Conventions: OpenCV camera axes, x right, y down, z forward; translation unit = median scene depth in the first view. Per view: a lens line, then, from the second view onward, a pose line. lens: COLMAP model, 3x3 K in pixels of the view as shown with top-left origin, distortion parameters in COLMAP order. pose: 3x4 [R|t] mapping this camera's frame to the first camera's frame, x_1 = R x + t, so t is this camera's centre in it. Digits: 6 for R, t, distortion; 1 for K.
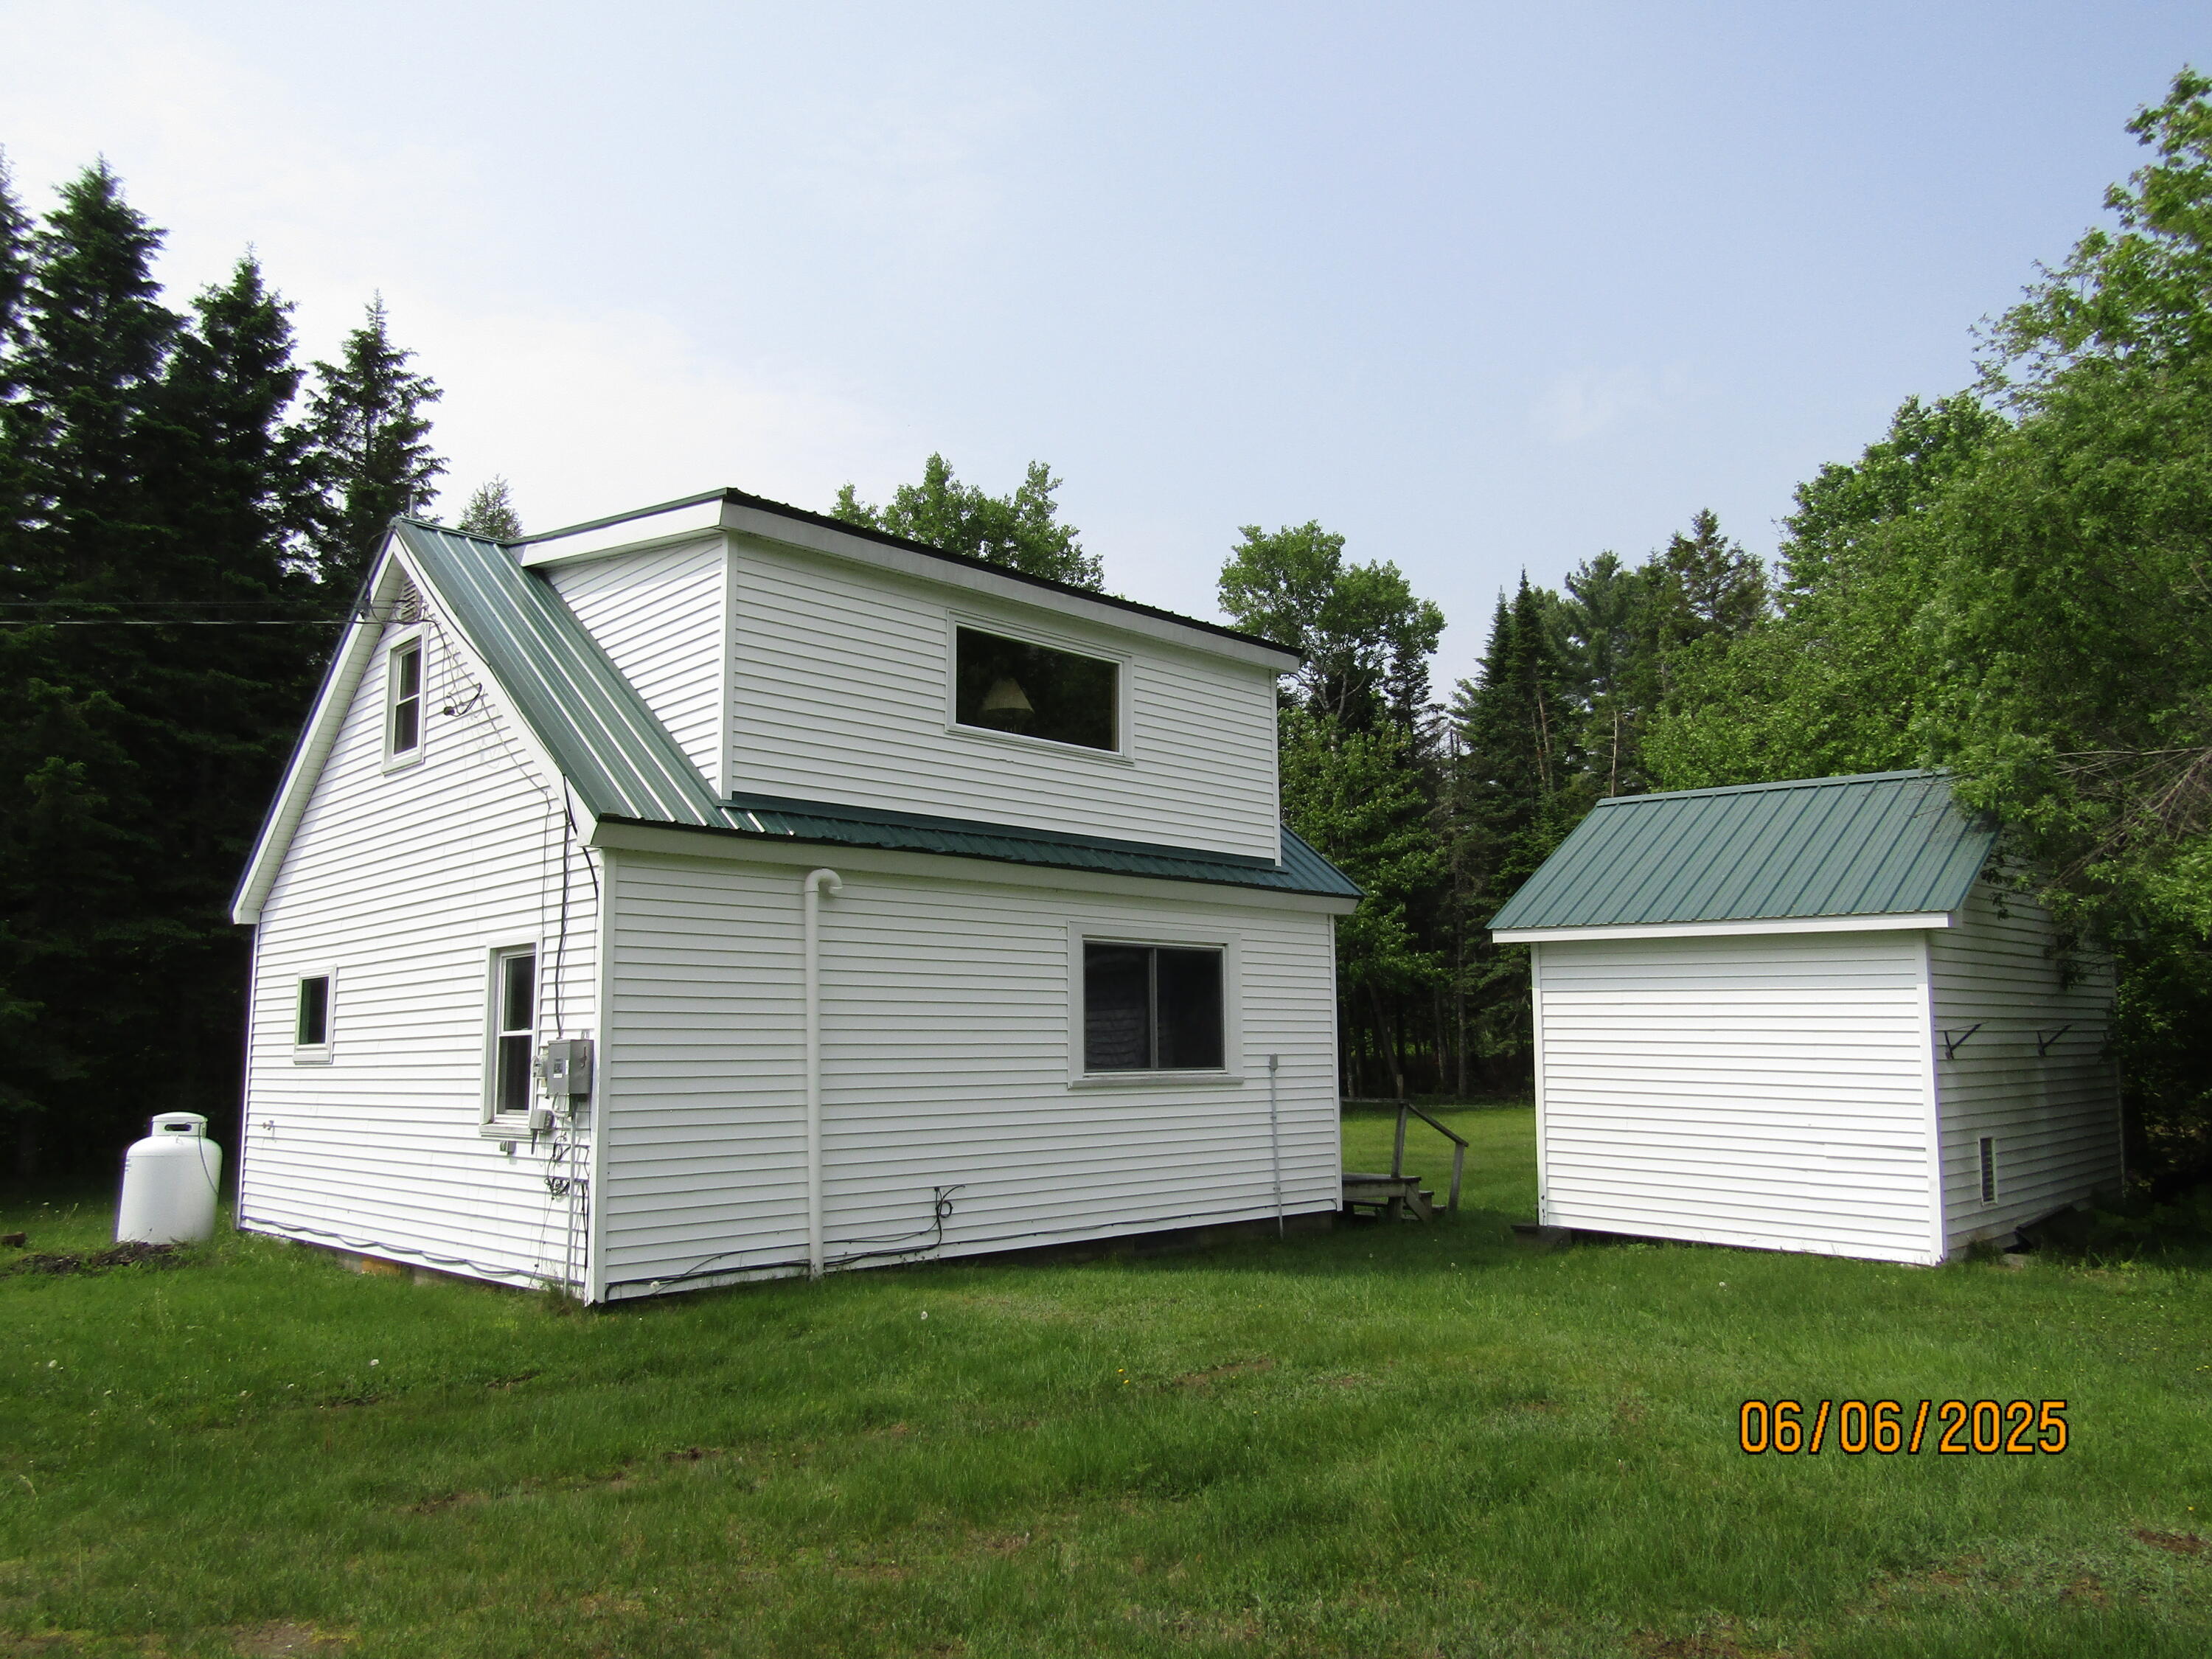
lens RADIAL K [[1578.2, 0, 1120.1], [0, 1578.2, 820.0], [0, 0, 1]] dist [-0.019689, 0.001521]
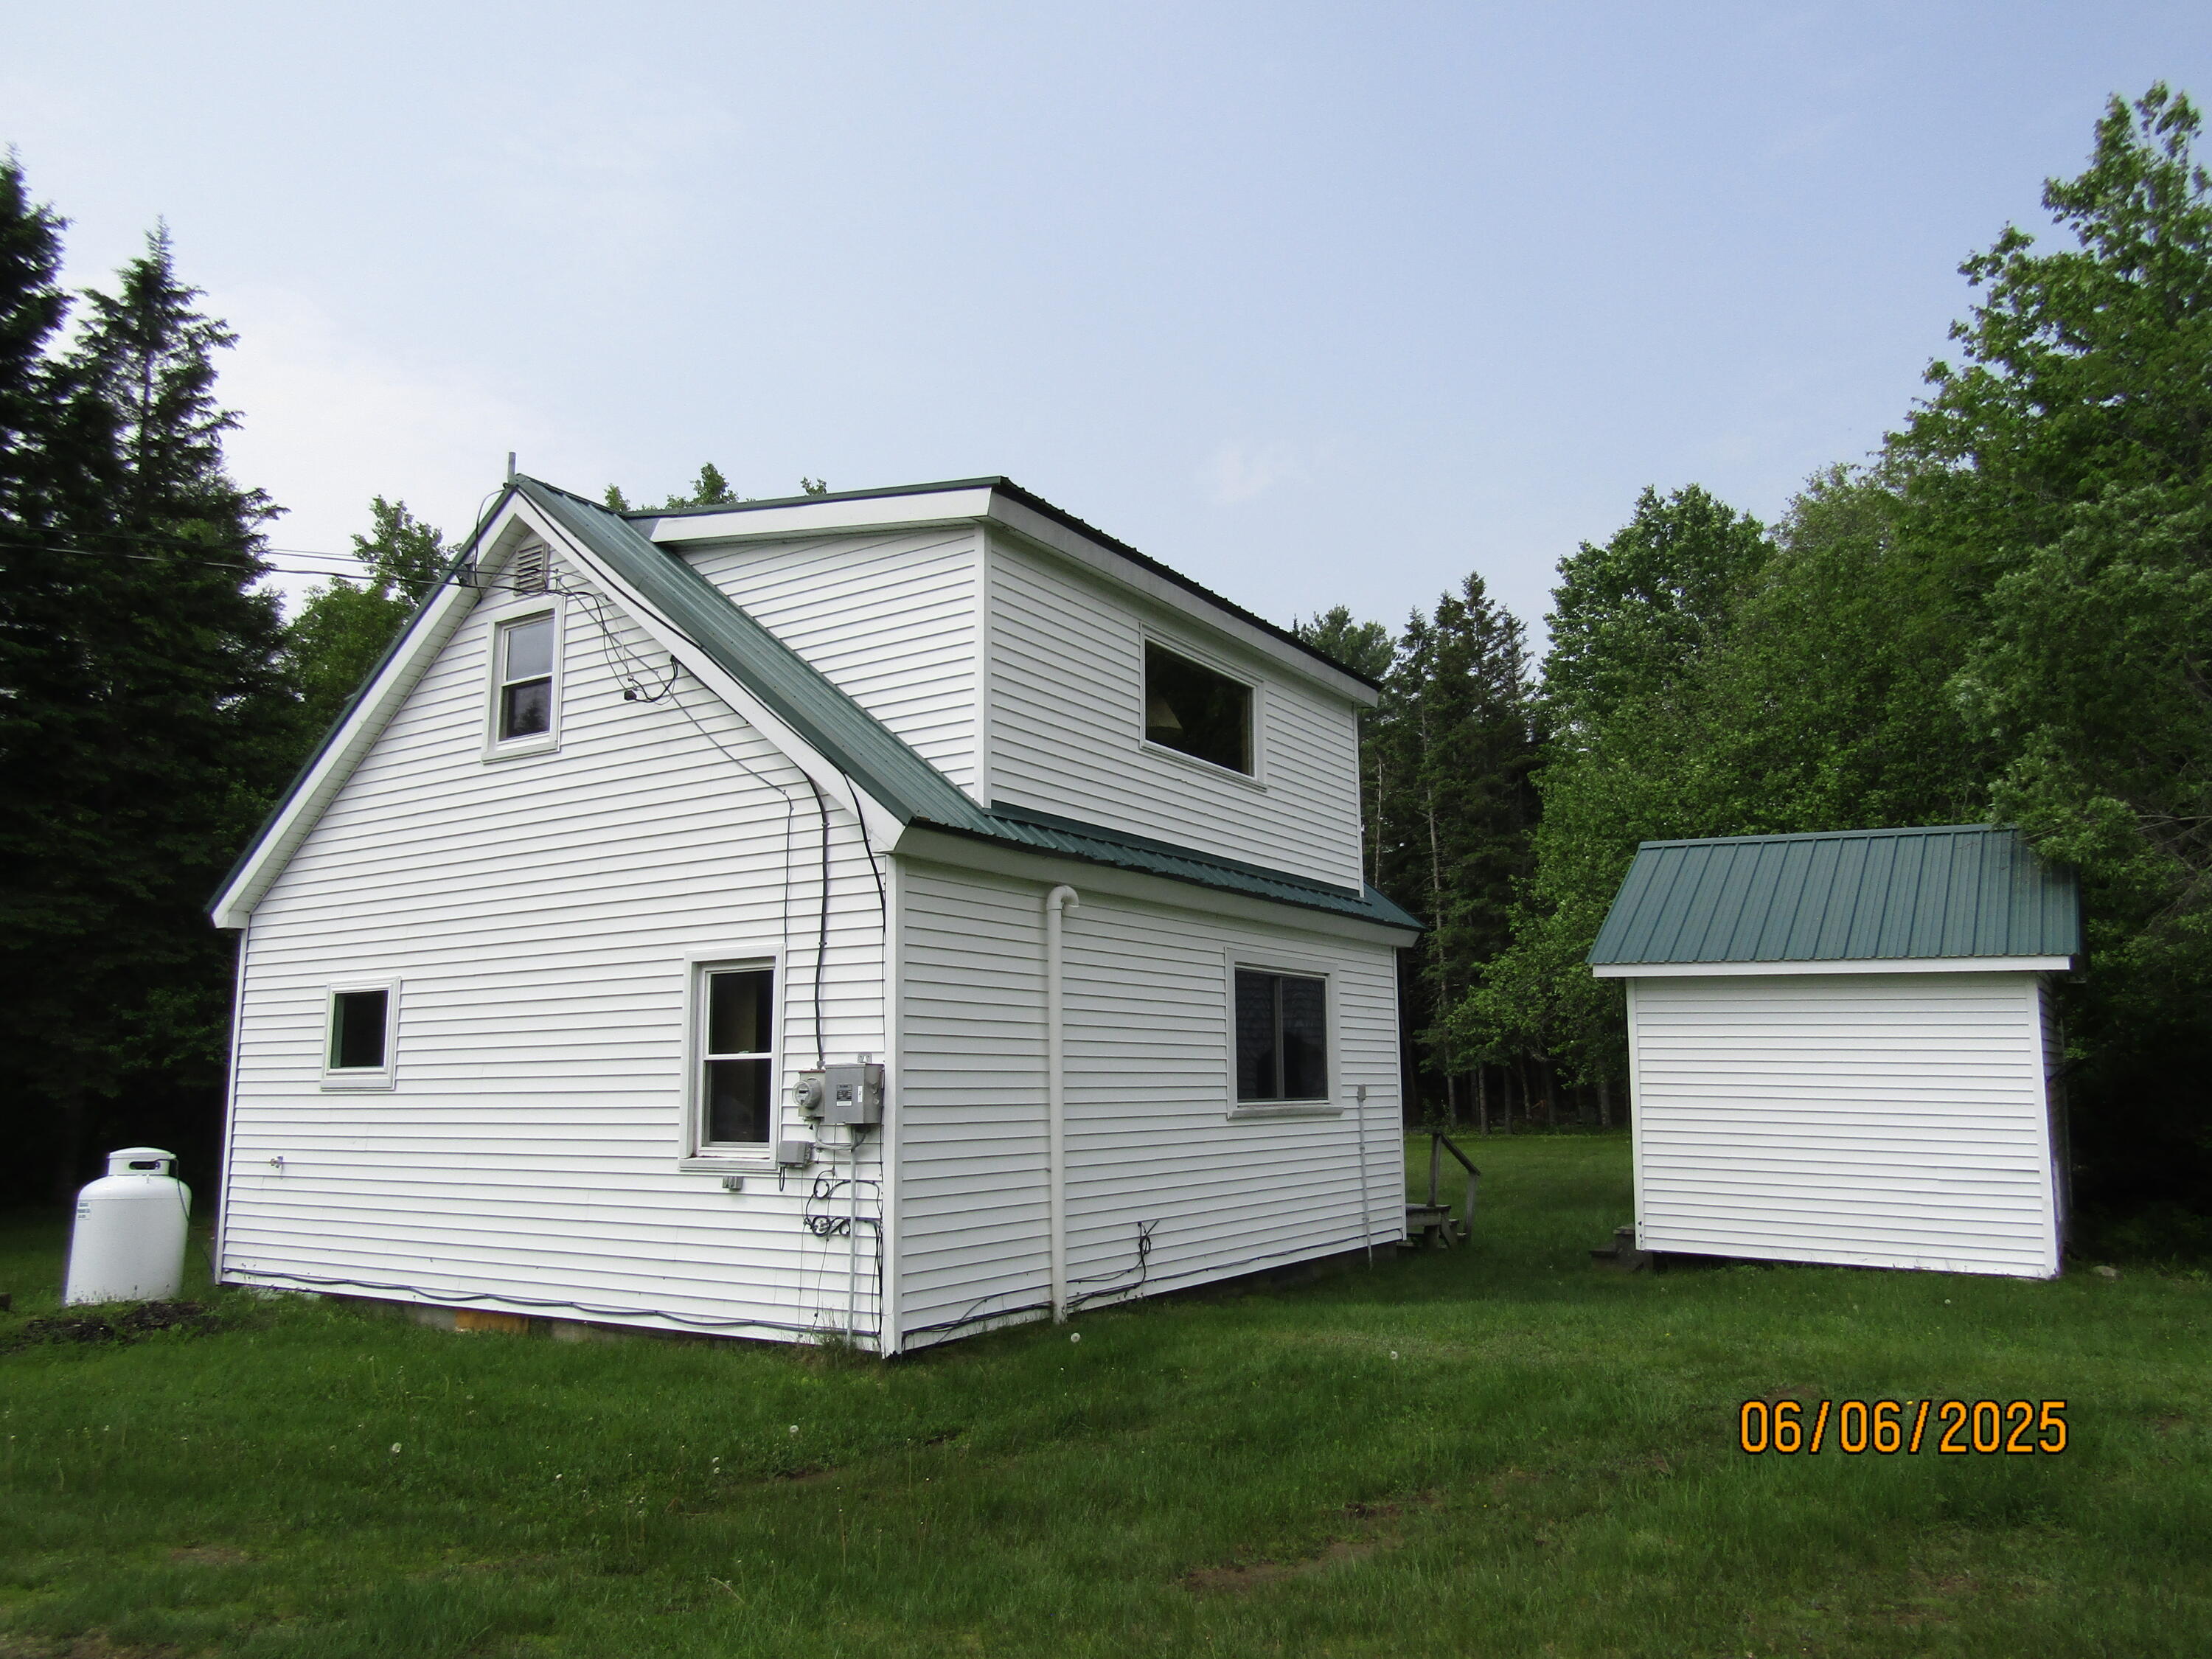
lens RADIAL K [[1578.2, 0, 1128.2], [0, 1578.2, 814.7], [0, 0, 1]] dist [-0.019689, 0.001521]
pose [[0.974151, 0.042139, 0.221933, -0.303229], [-0.036779, 0.998925, -0.028234, 0.011650], [-0.222884, 0.019341, 0.974653, 0.055374]]
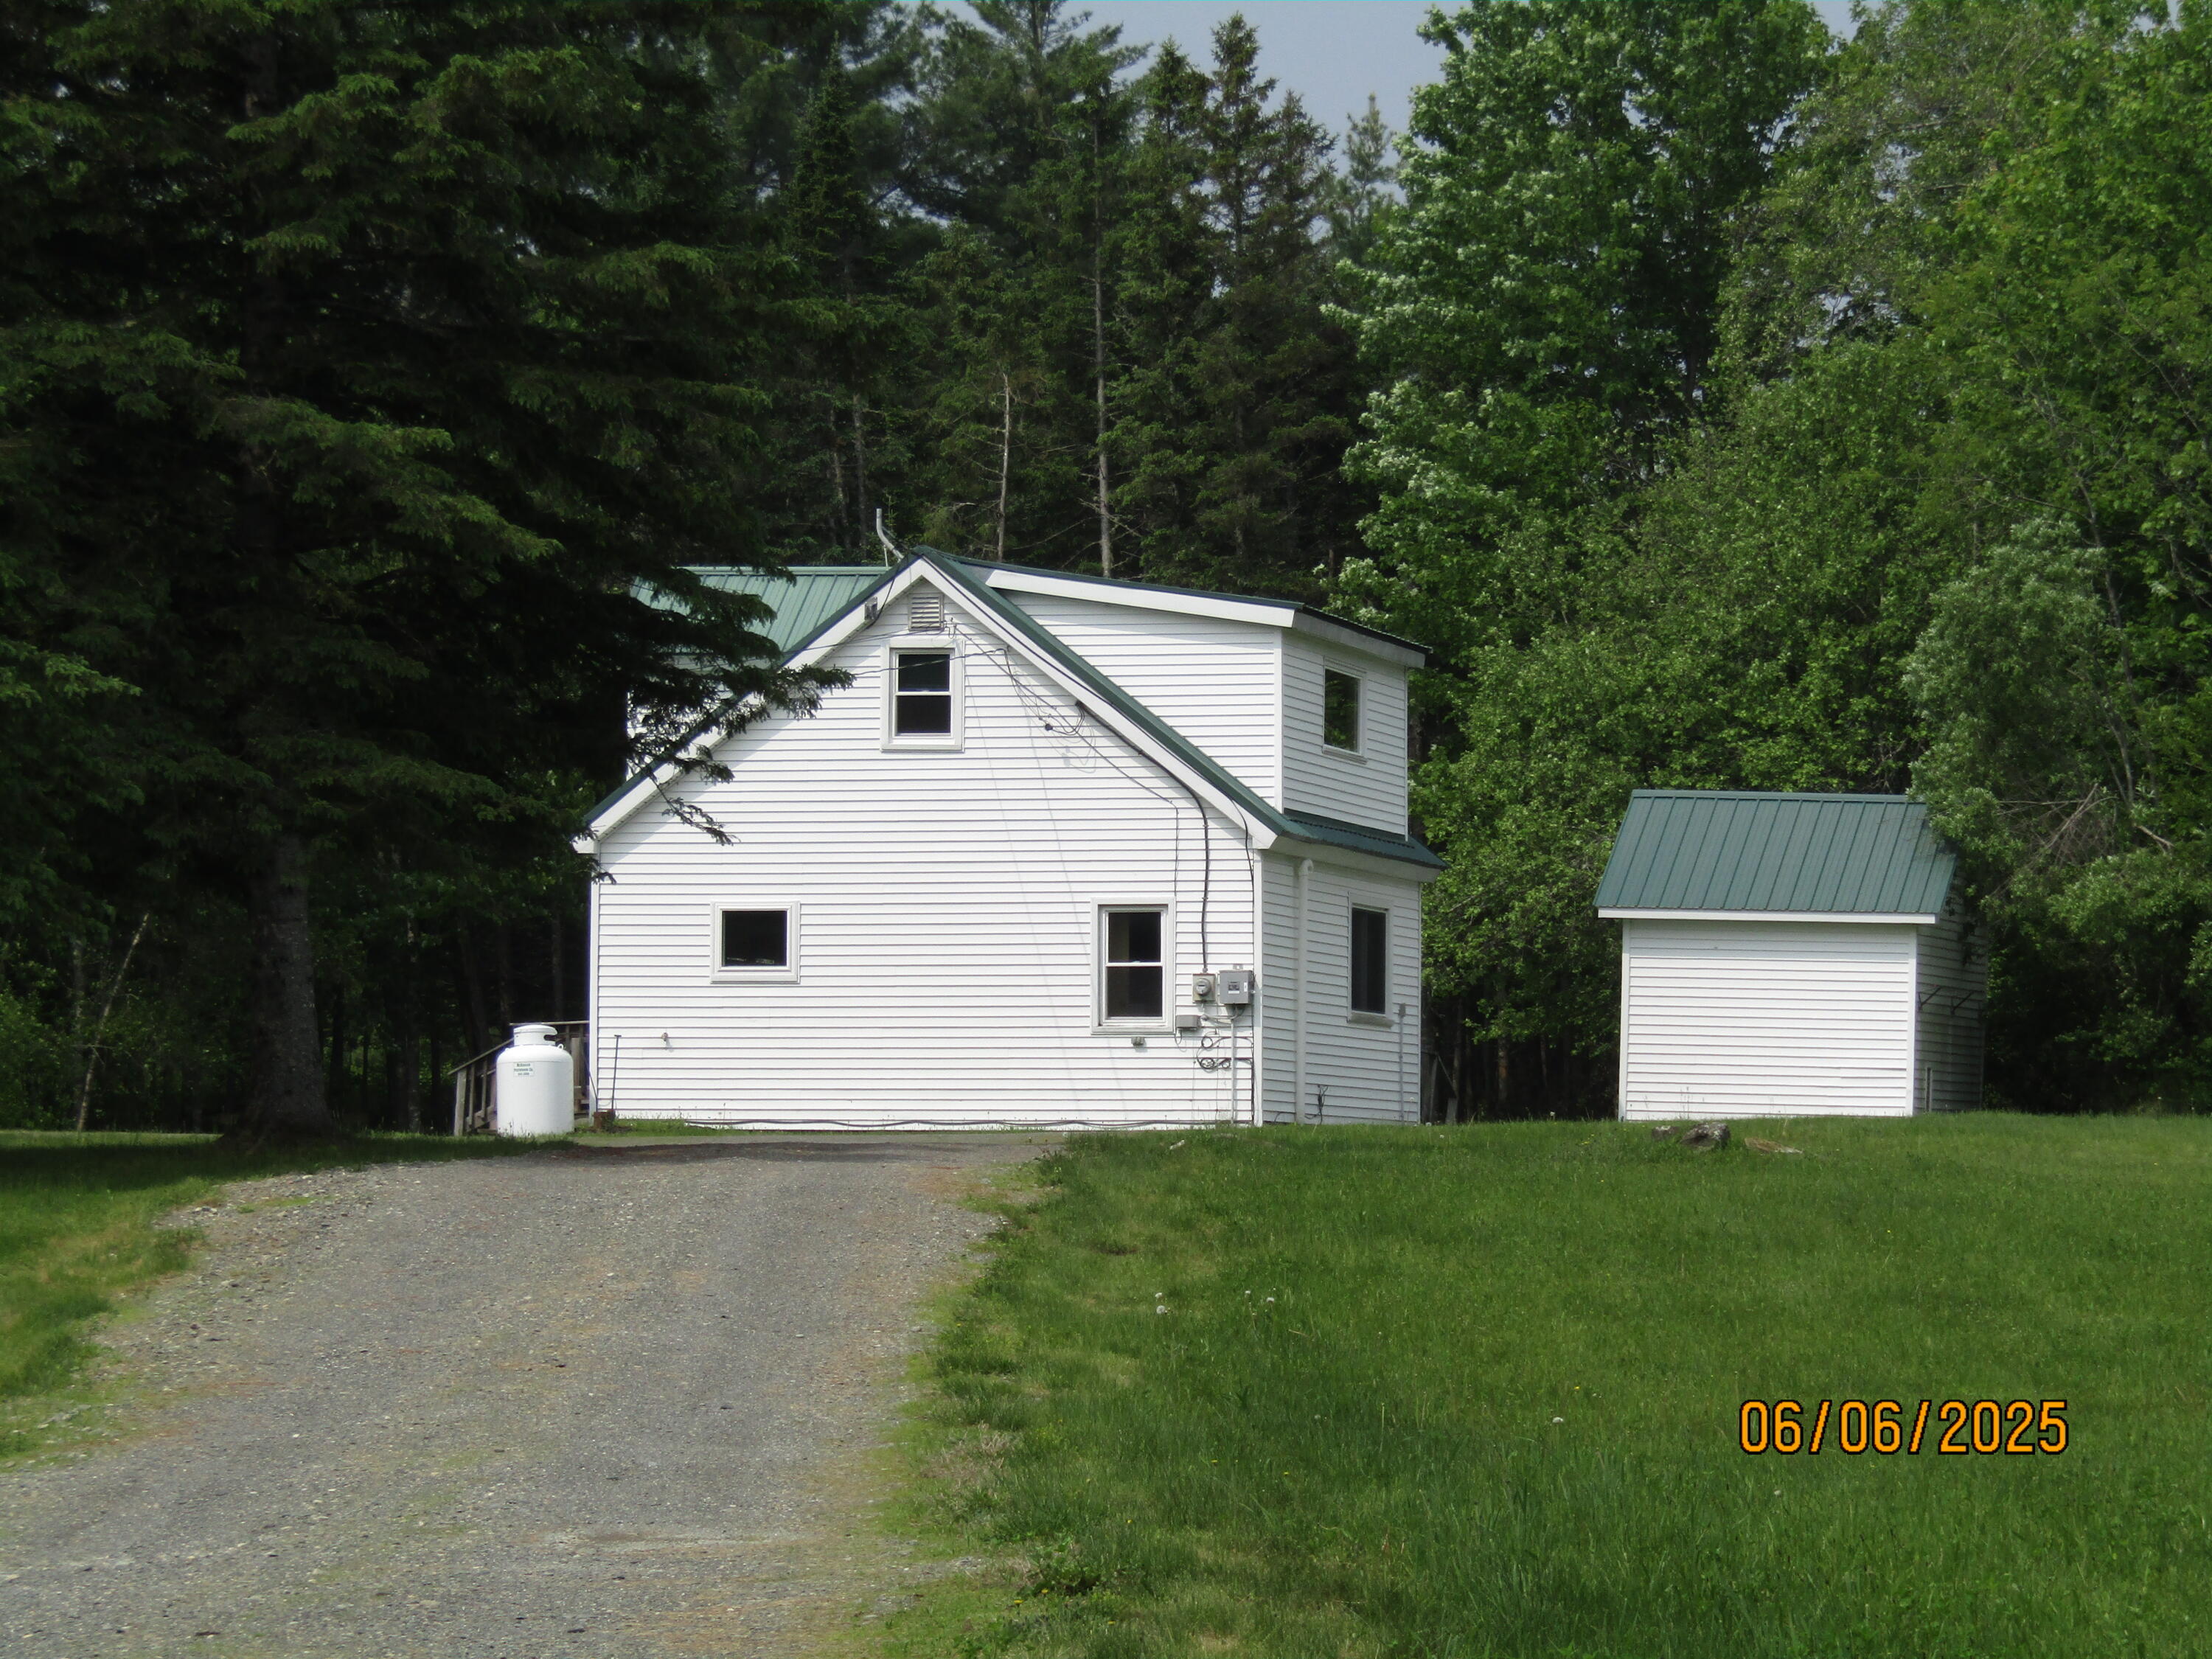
lens RADIAL K [[8367.3, 0, 1088.7], [0, 8367.3, 844.0], [0, 0, 1]] dist [0.039032, 0.000000]
pose [[0.860409, 0.041244, 0.507932, -3.546514], [-0.093123, 0.992662, 0.077142, -0.462399], [-0.501023, -0.113674, 0.857936, -4.561189]]
